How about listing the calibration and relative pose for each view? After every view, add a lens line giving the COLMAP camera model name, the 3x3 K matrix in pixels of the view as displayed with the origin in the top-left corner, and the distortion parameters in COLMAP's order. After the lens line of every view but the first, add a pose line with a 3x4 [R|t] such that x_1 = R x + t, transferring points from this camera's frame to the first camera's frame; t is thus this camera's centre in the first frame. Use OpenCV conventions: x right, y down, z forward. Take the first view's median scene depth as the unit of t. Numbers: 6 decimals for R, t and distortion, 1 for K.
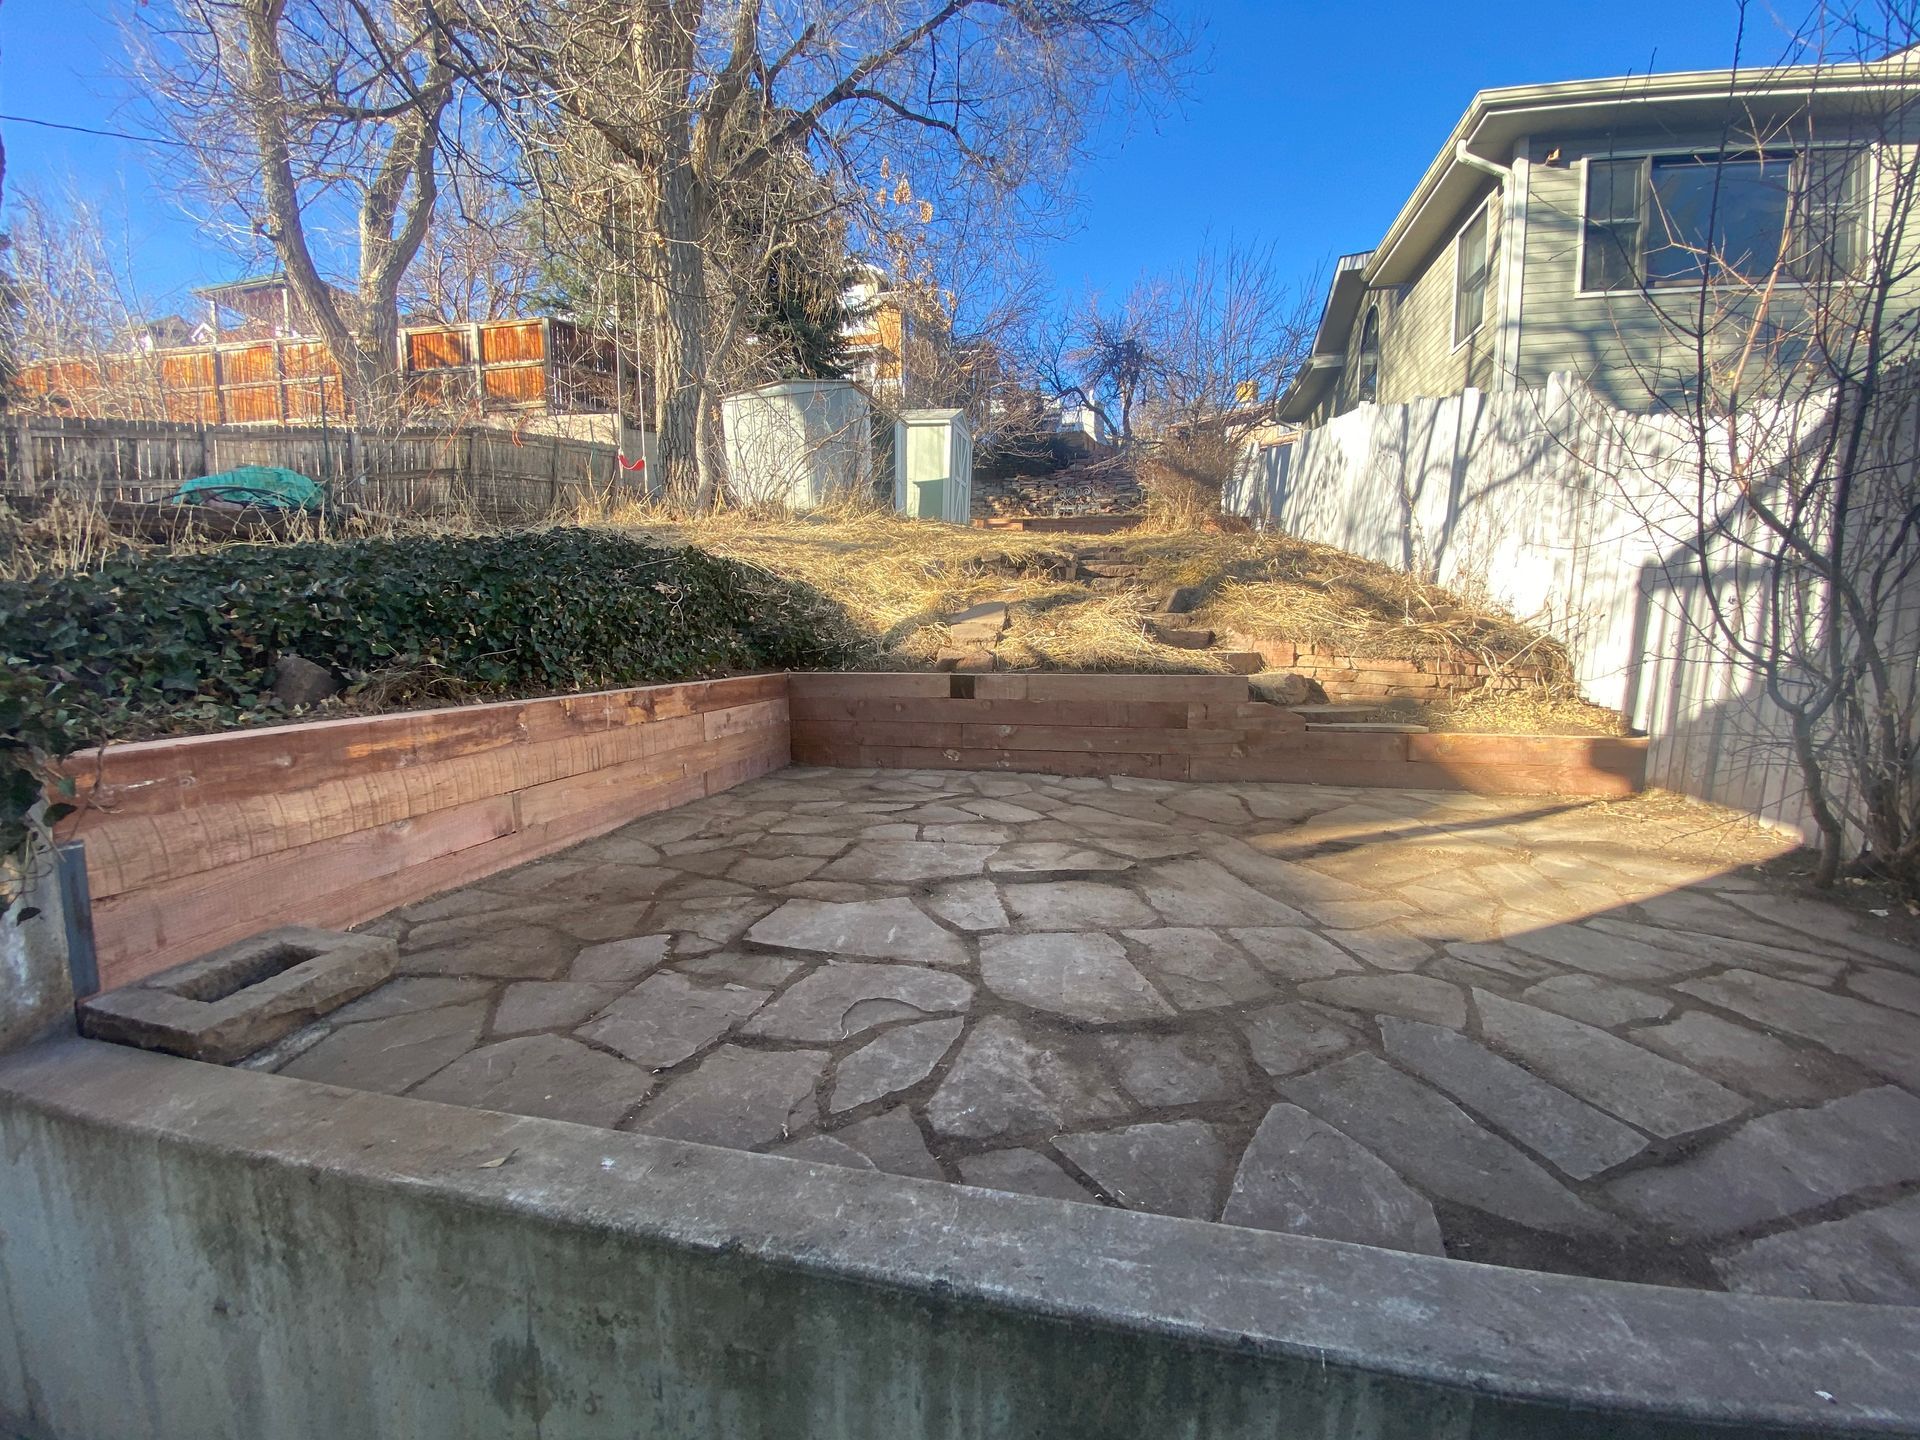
lens RADIAL K [[776.0, 0, 958.2], [0, 776.0, 728.6], [0, 0, 1]] dist [0.012943, -0.017267]
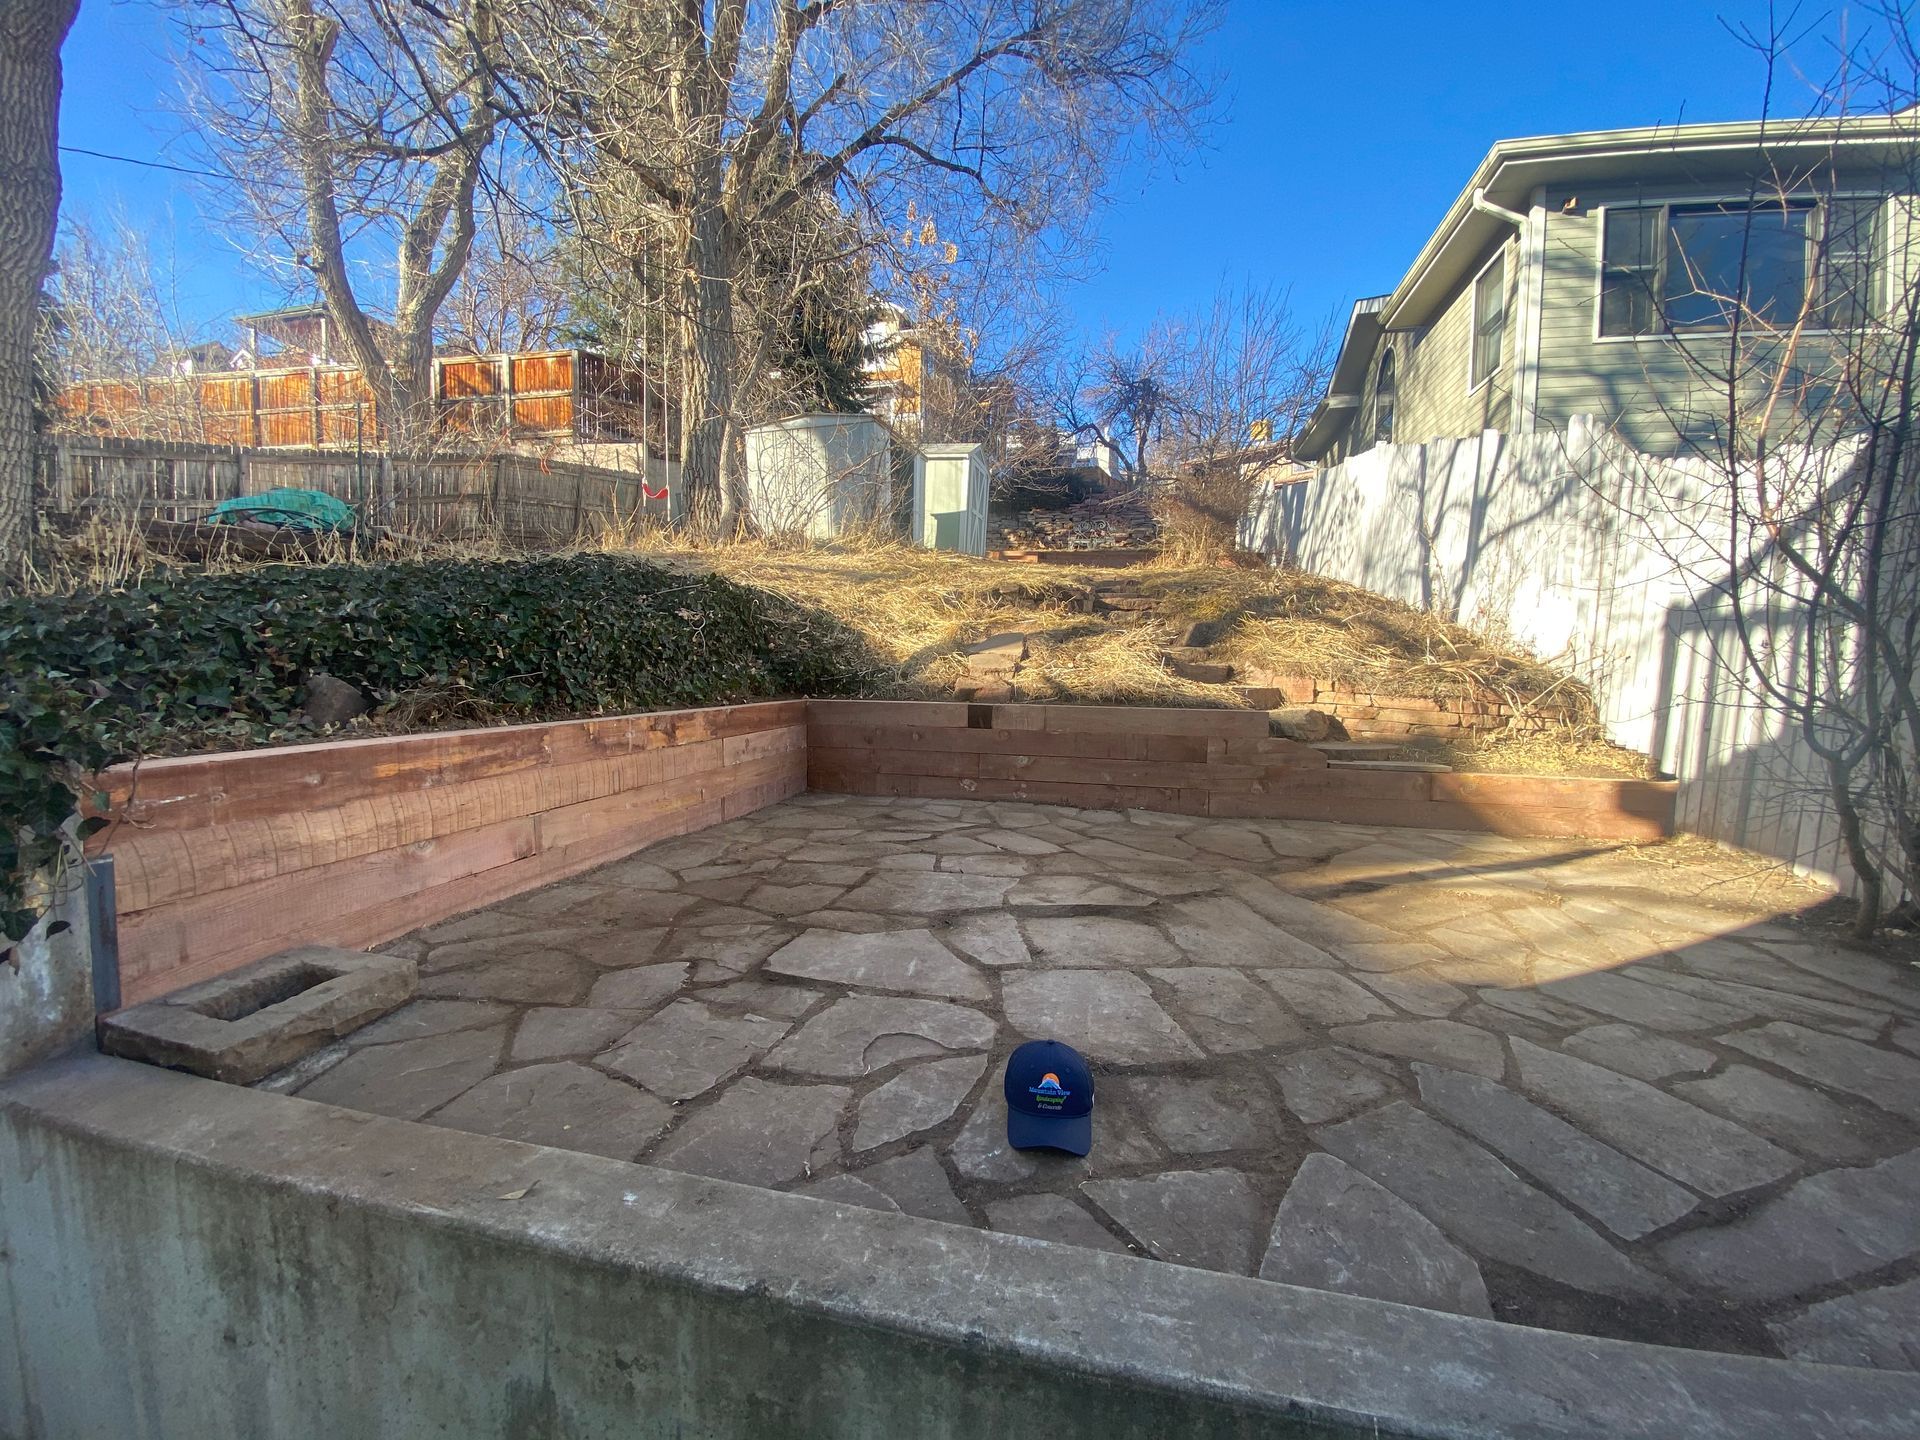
lens RADIAL K [[776.0, 0, 957.9], [0, 776.0, 729.3], [0, 0, 1]] dist [0.012943, -0.017267]
pose [[0.999727, 0.018540, -0.014226, -0.005969], [-0.019059, 0.999124, -0.037250, -0.000309], [0.013523, 0.037511, 0.999205, 0.001107]]
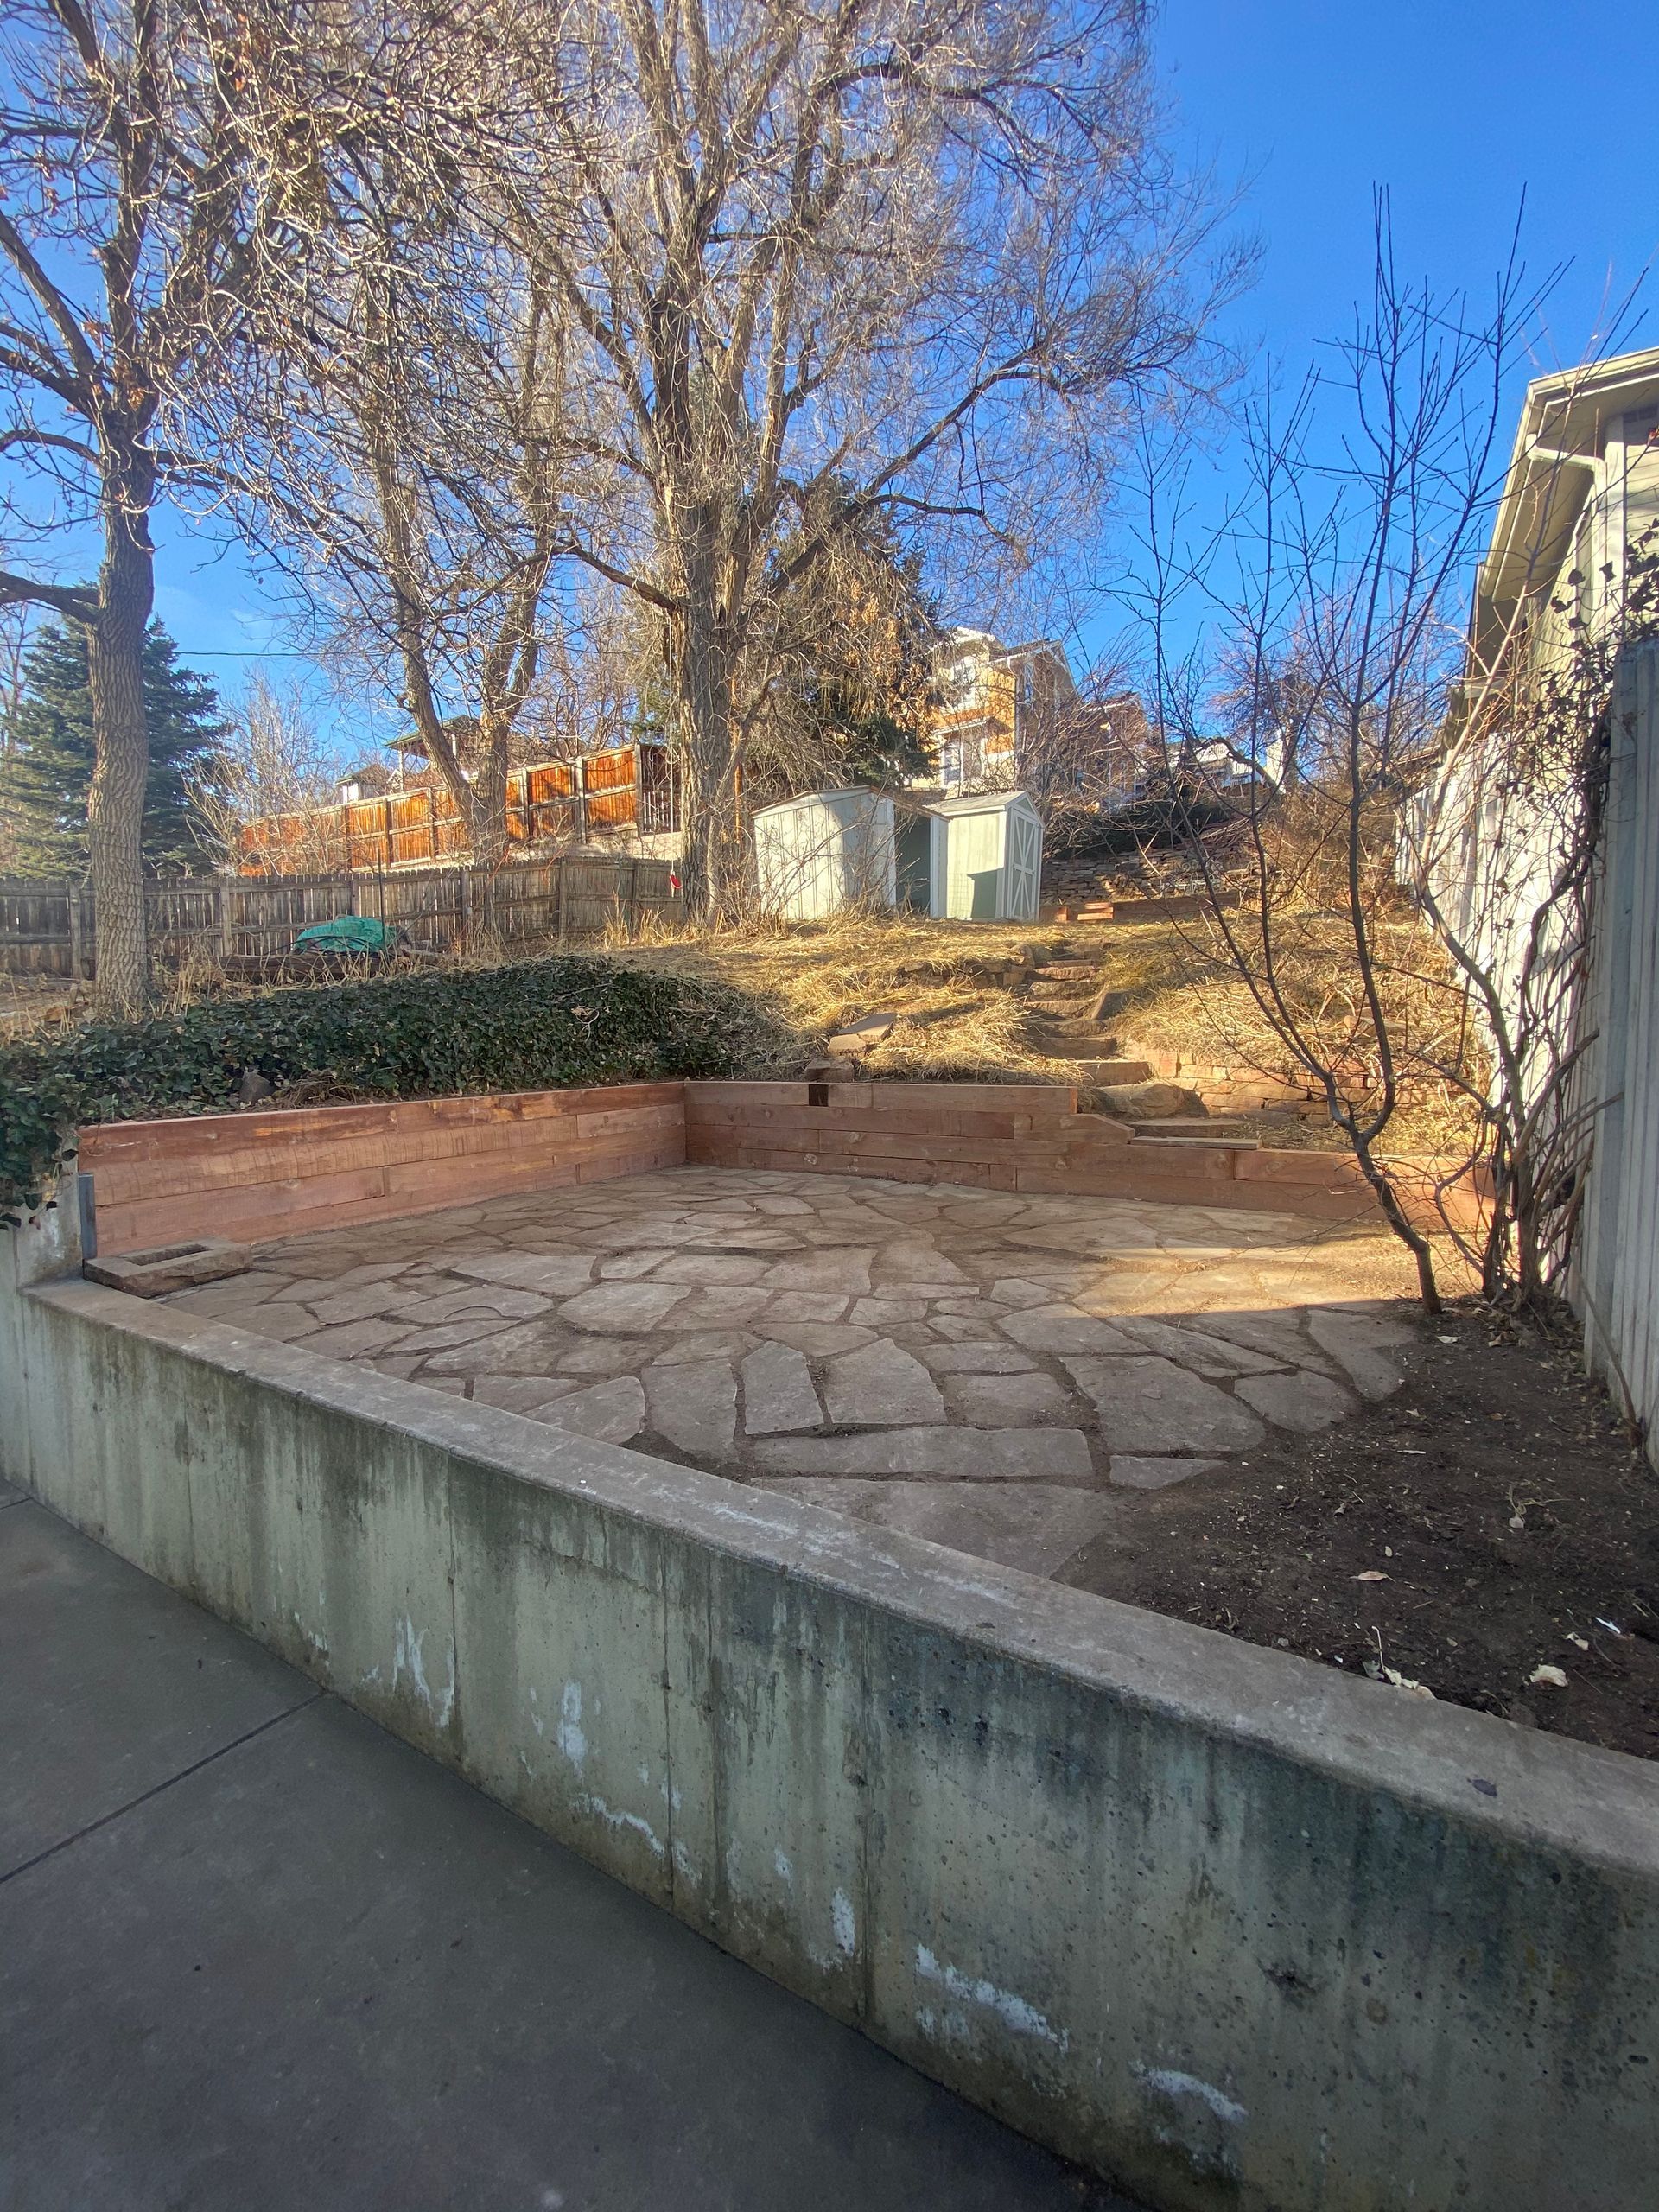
lens RADIAL K [[894.0, 0, 826.5], [0, 894.0, 1107.9], [0, 0, 1]] dist [0.012943, -0.017267]
pose [[0.945204, 0.012460, -0.326243, 0.275234], [-0.025602, 0.999023, -0.036022, 0.005007], [0.325476, 0.042401, 0.944599, -0.104871]]
